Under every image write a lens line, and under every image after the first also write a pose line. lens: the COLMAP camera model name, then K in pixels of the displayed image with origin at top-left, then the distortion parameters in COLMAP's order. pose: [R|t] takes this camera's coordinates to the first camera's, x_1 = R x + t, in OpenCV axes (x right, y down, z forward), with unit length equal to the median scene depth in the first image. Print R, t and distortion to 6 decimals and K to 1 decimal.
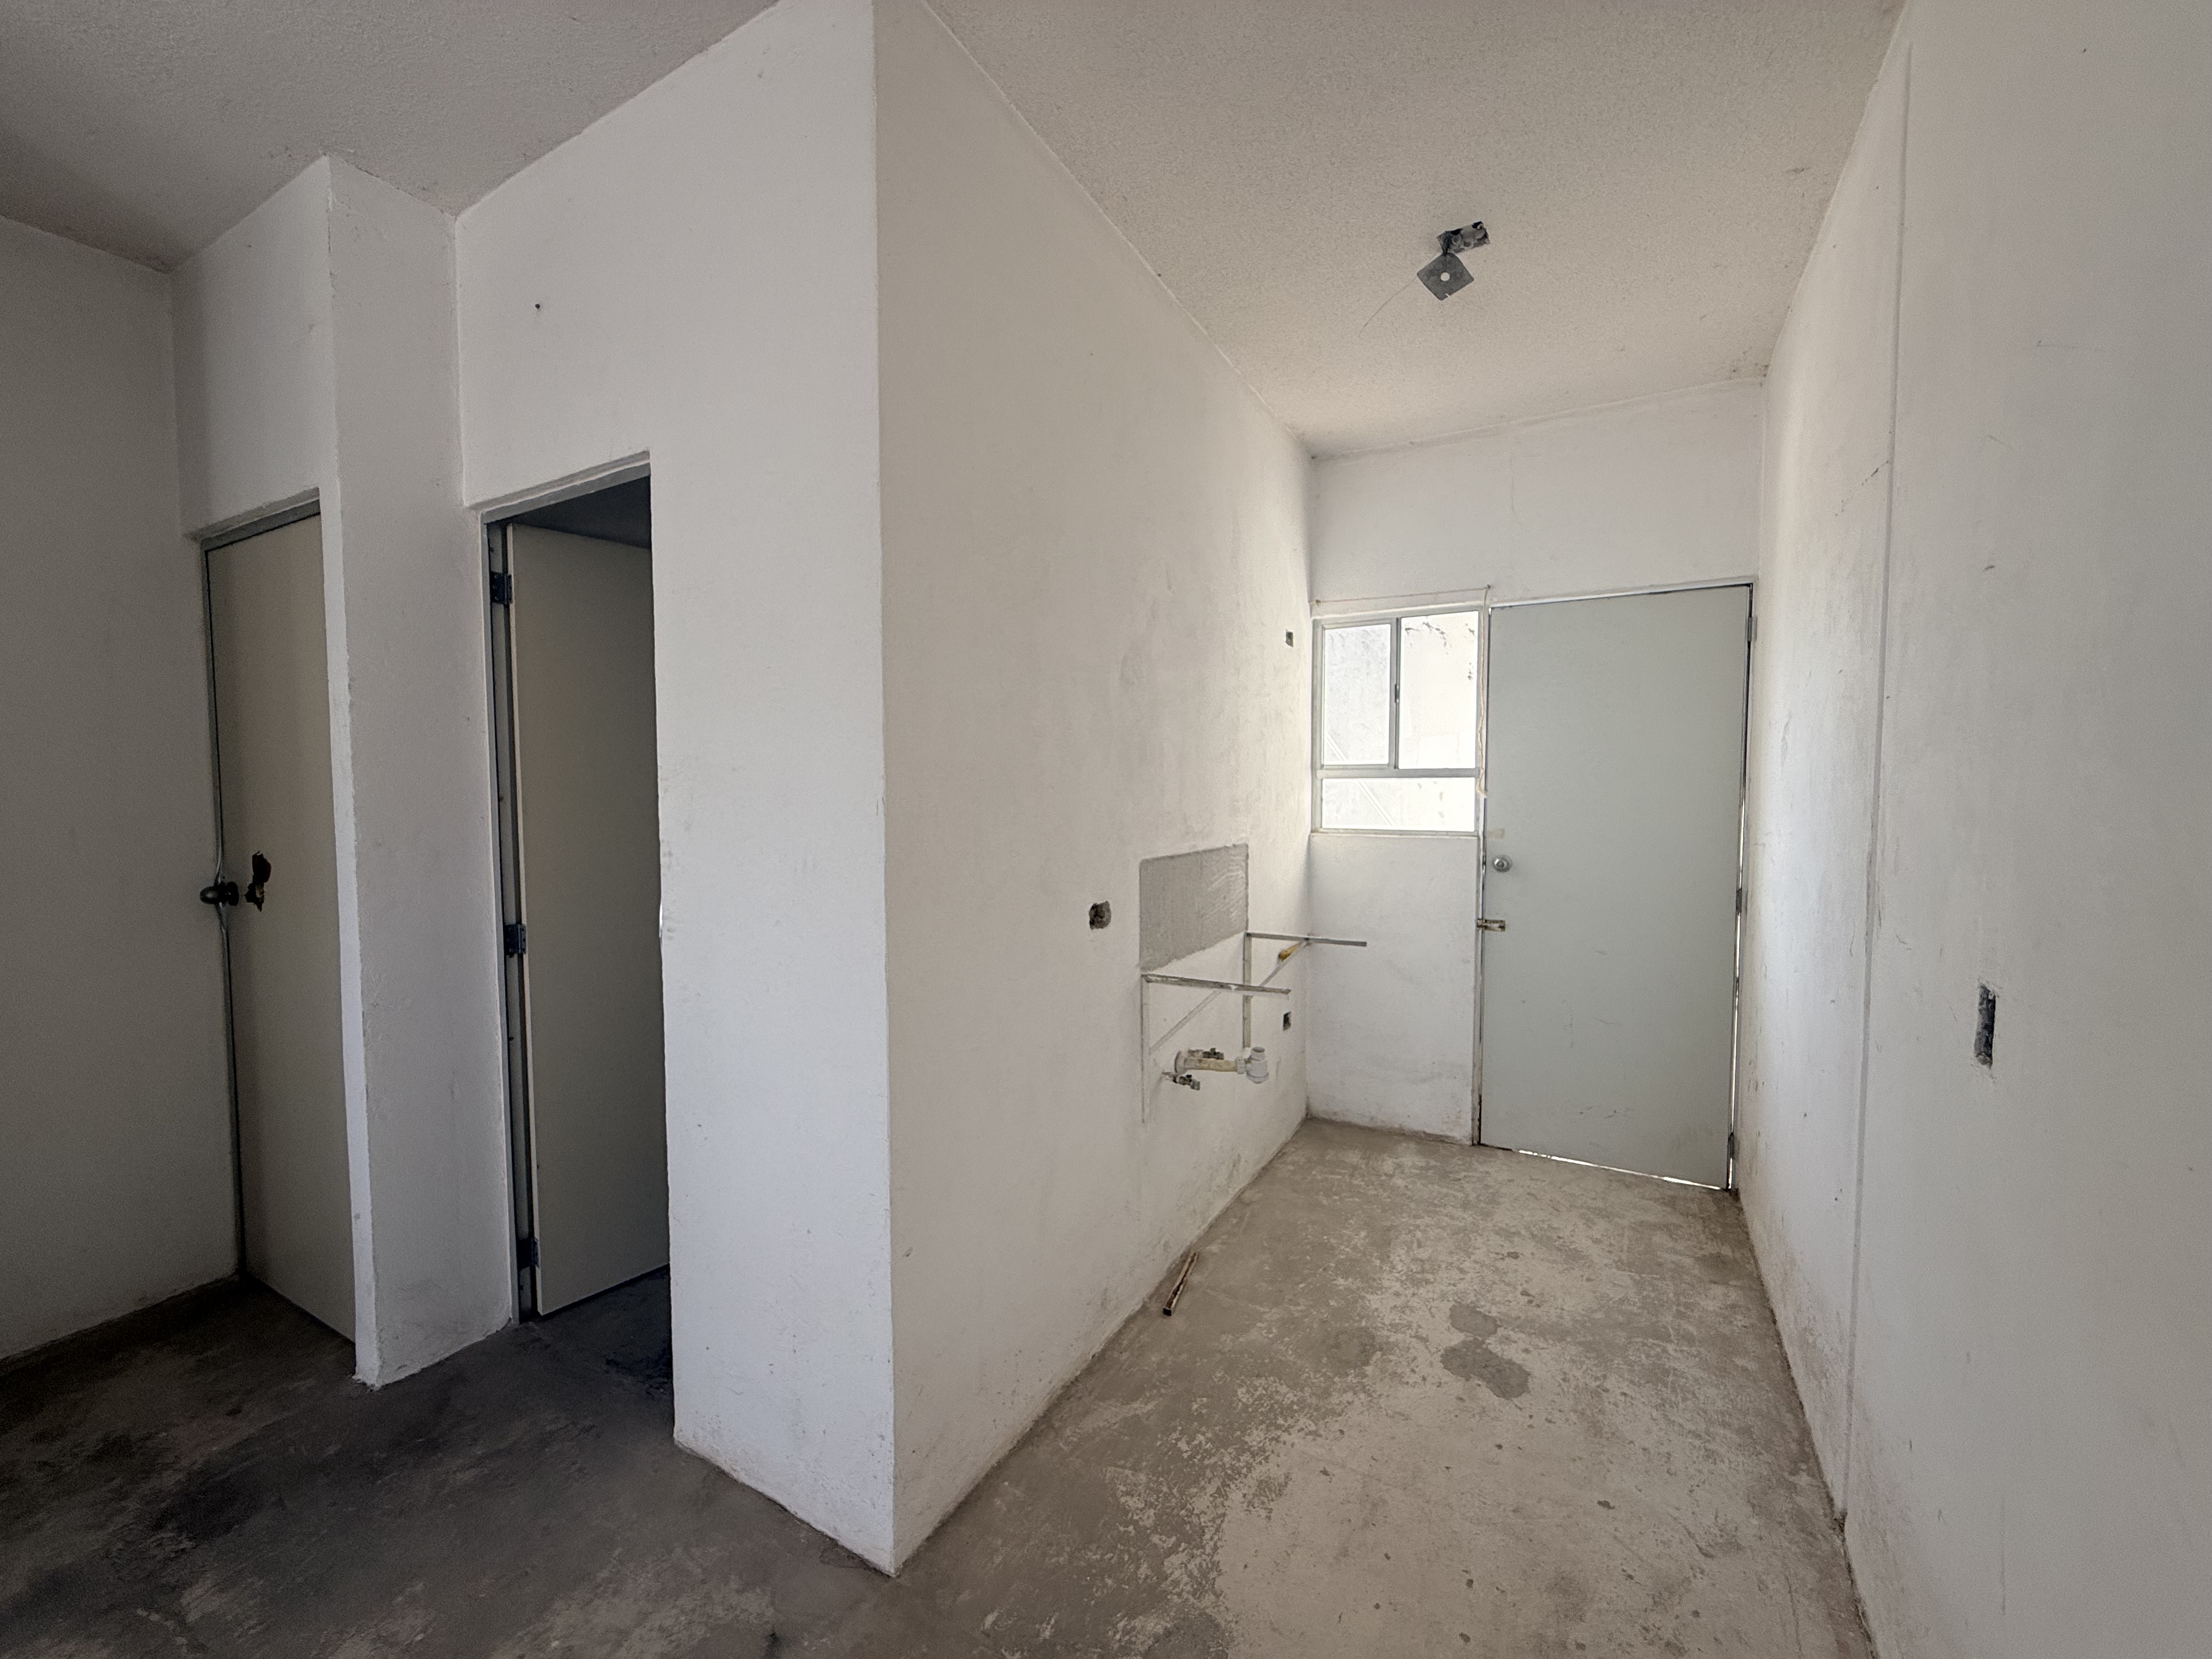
lens RADIAL K [[883.5, 0, 1100.7], [0, 883.5, 830.1], [0, 0, 1]] dist [-0.001451, 0.000613]
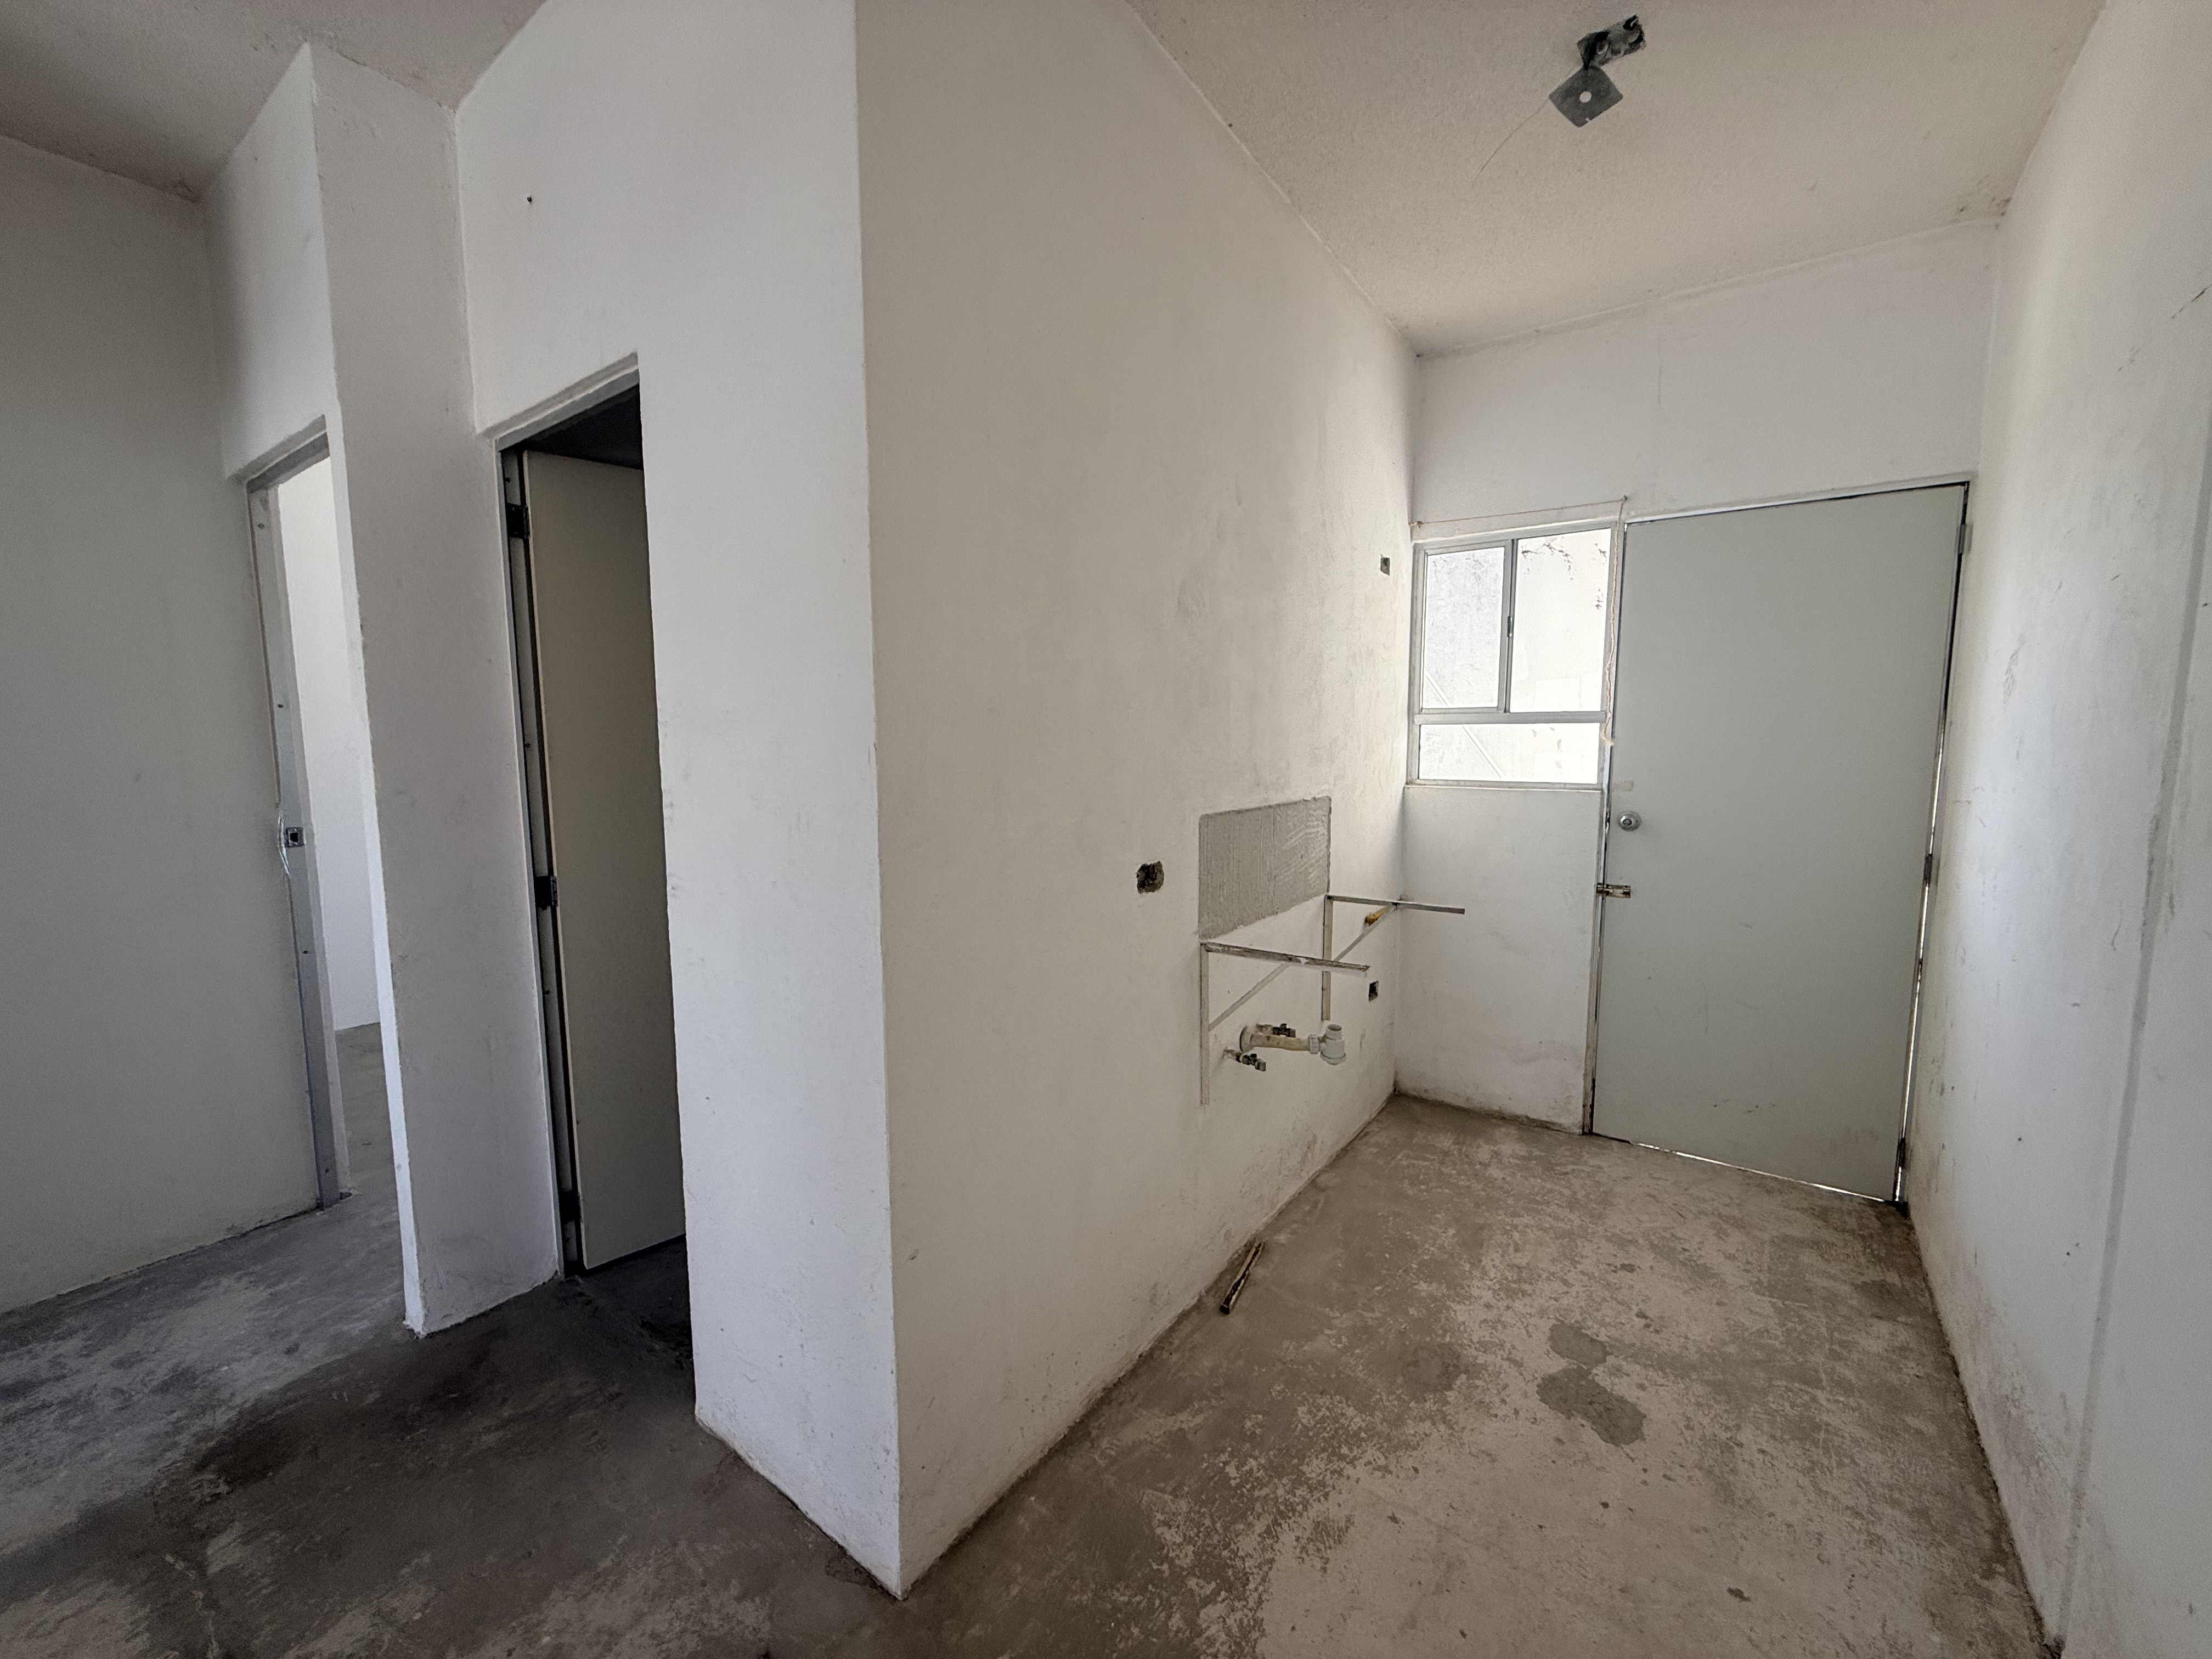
lens RADIAL K [[883.5, 0, 1099.4], [0, 883.5, 828.5], [0, 0, 1]] dist [-0.001451, 0.000613]
pose [[0.993922, 0.010563, -0.109582, 0.042525], [-0.004440, 0.998423, 0.055966, -0.001663], [0.110000, -0.055139, 0.992401, 0.110821]]
